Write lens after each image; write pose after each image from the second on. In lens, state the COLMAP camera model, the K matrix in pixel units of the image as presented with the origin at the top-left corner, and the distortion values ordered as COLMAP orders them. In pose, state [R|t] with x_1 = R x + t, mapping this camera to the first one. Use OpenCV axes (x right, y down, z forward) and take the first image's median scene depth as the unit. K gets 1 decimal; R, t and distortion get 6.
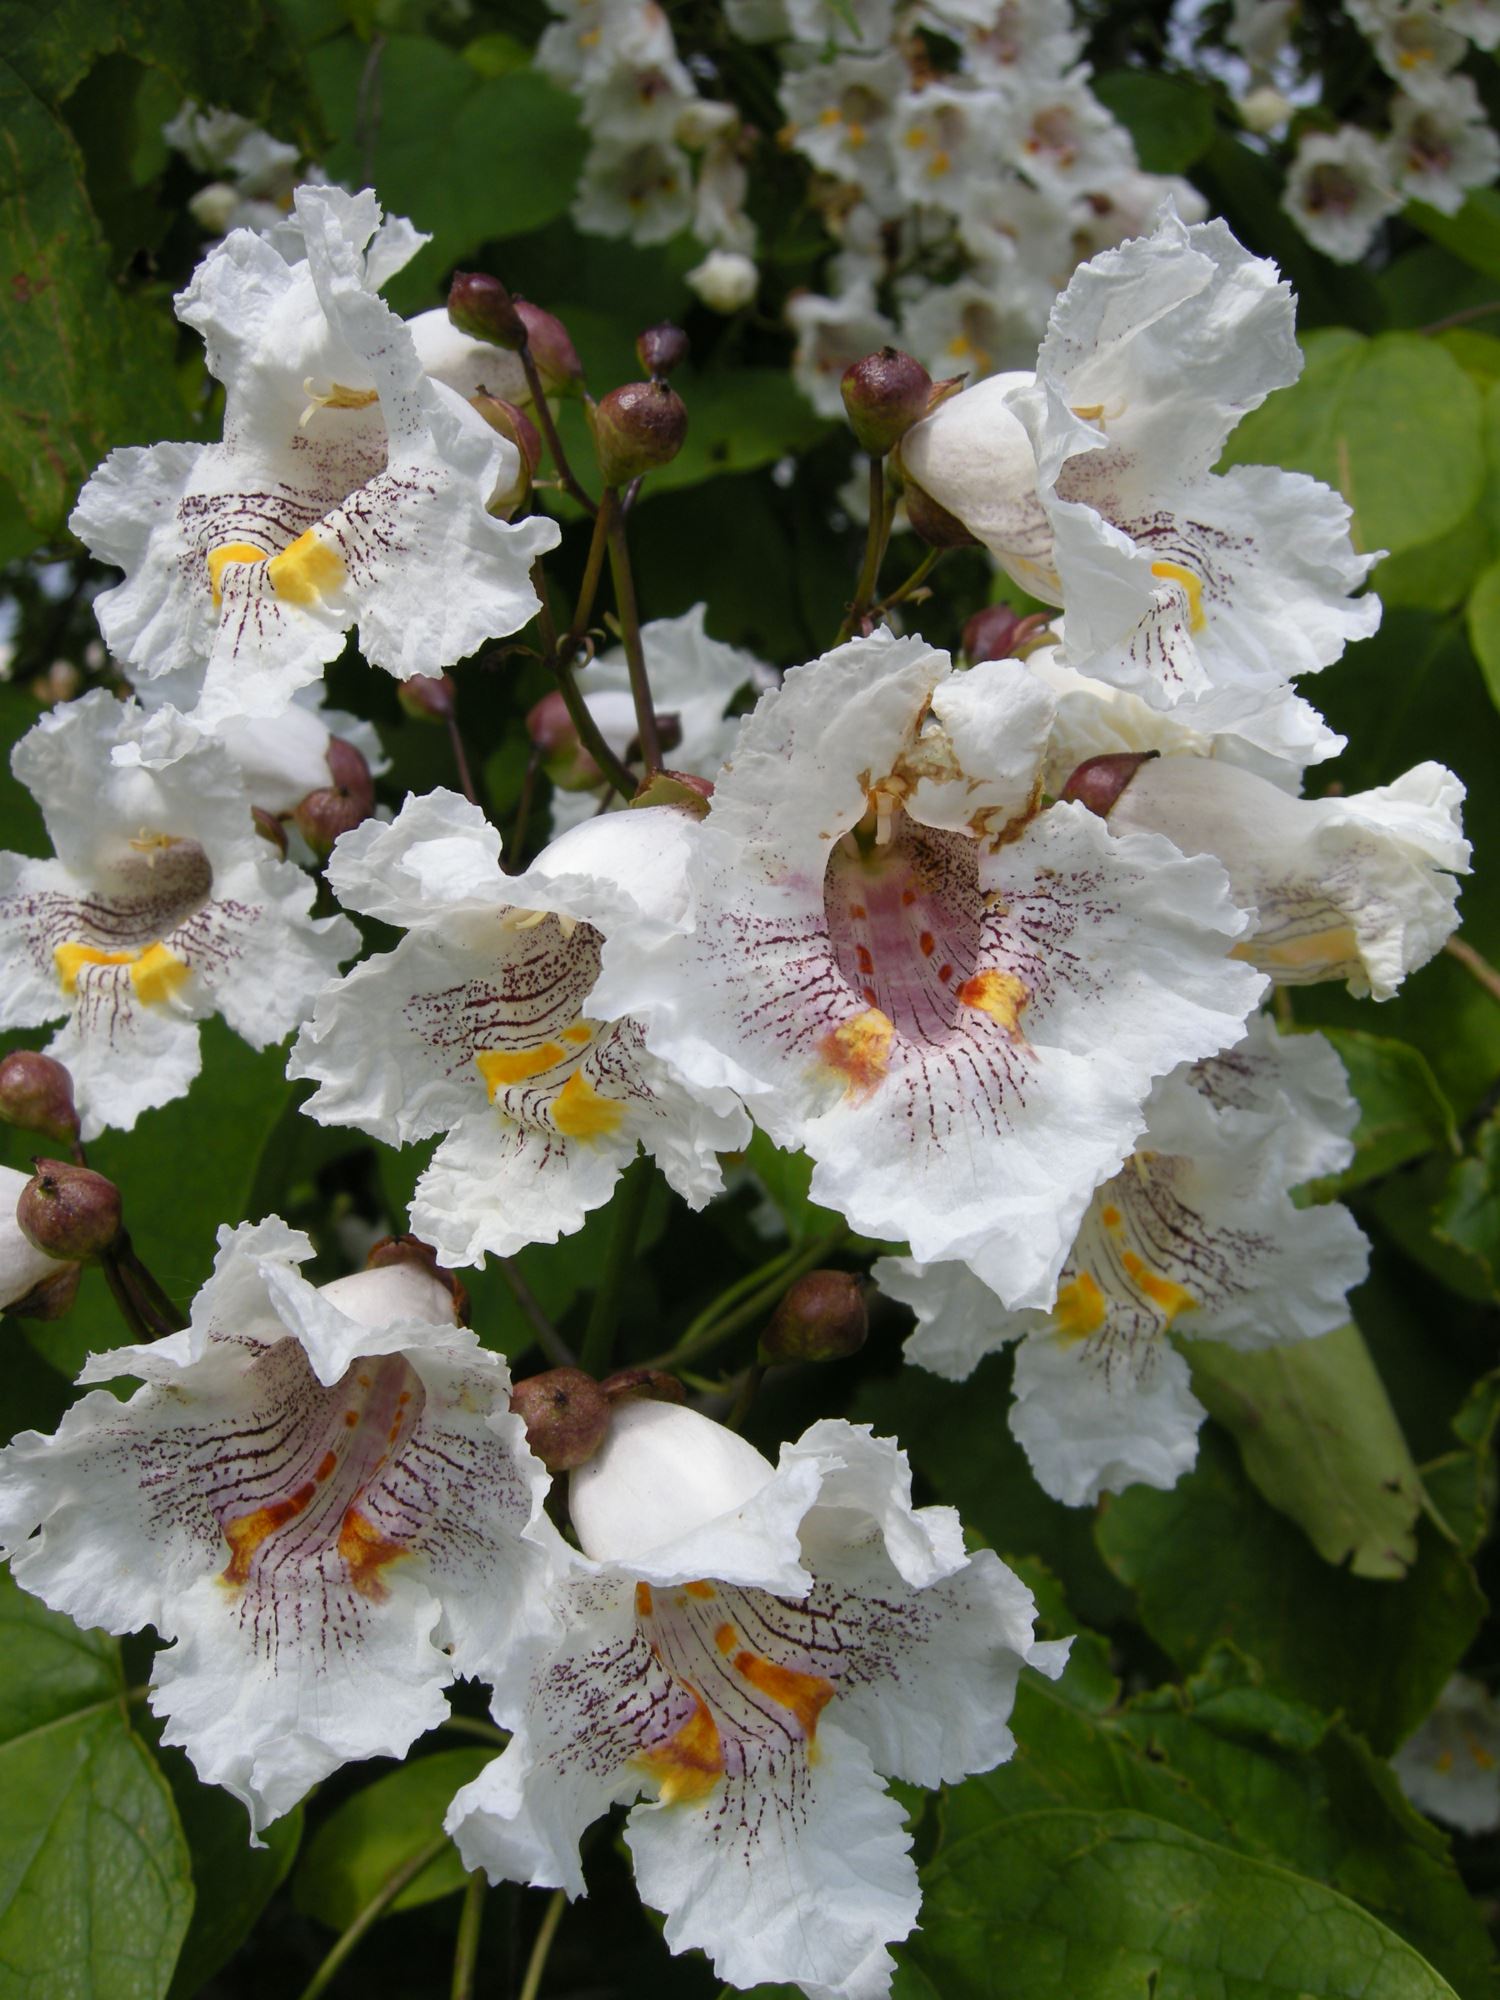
lens RADIAL K [[1967.6, 0, 665.9], [0, 1967.6, 957.0], [0, 0, 1]] dist [-0.189171, 0.092241]
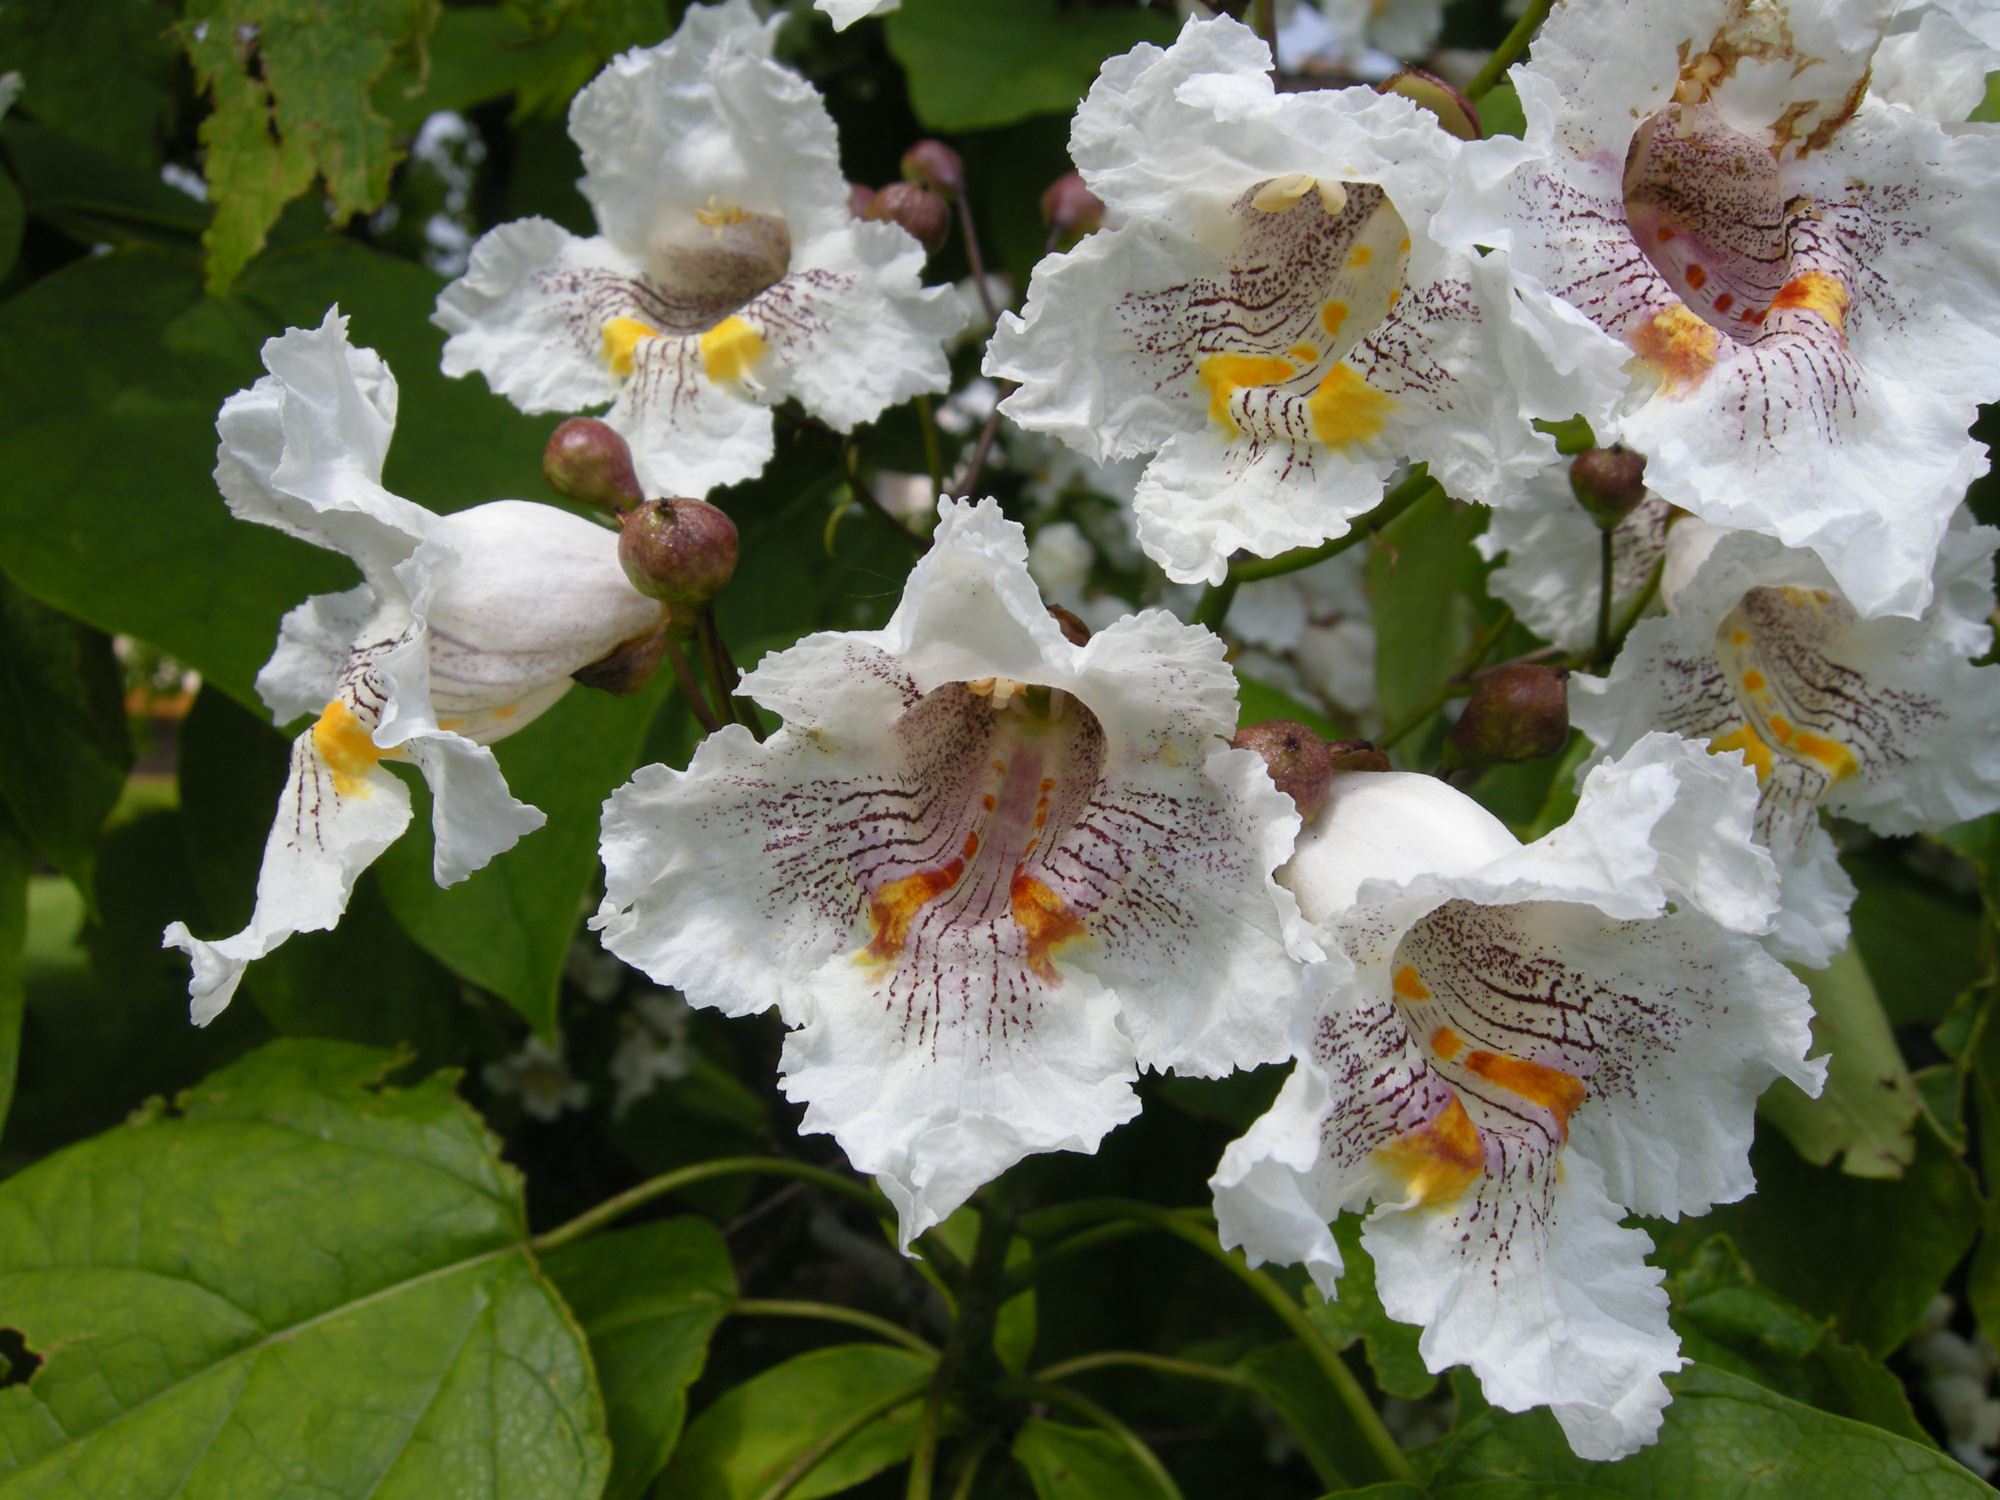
lens RADIAL K [[1967.6, 0, 827.4], [0, 1967.6, 743.5], [0, 0, 1]] dist [-0.189171, 0.092241]
pose [[0.998081, 0.058377, -0.020647, -0.237683], [-0.057930, 0.998087, 0.021611, 0.214739], [0.021869, -0.020373, 0.999553, 0.121430]]
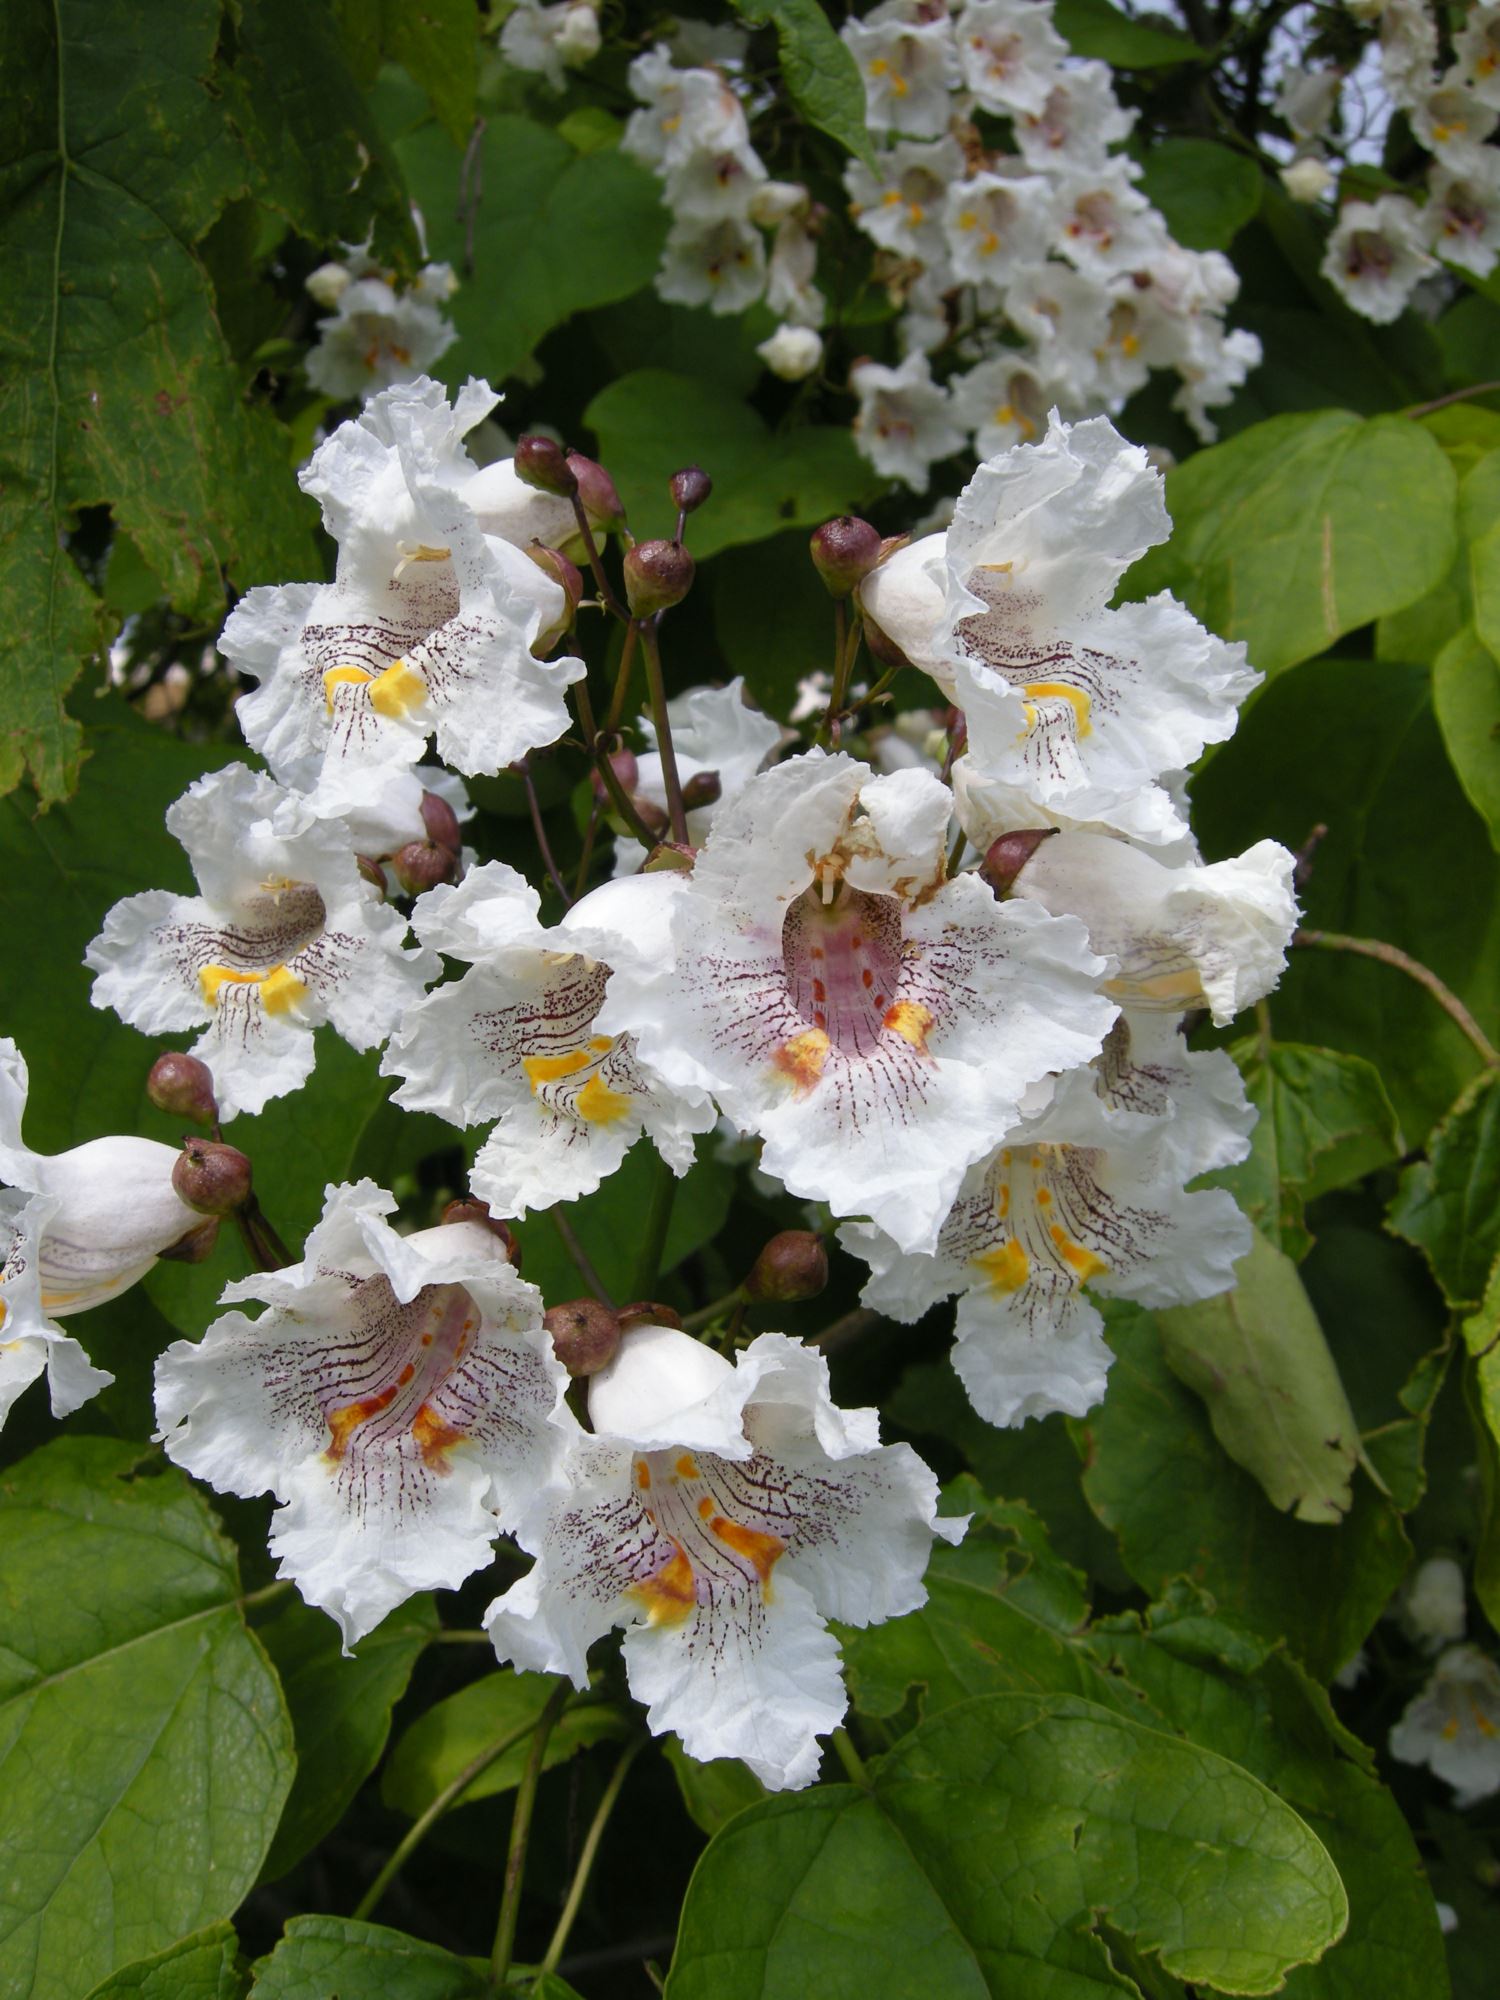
lens RADIAL K [[1967.6, 0, 665.9], [0, 1967.6, 957.0], [0, 0, 1]] dist [-0.189171, 0.092241]
pose [[0.998323, 0.010879, -0.056851, 0.074188], [-0.010970, 0.999939, -0.001284, -0.018240], [0.056834, 0.001905, 0.998382, -0.315187]]
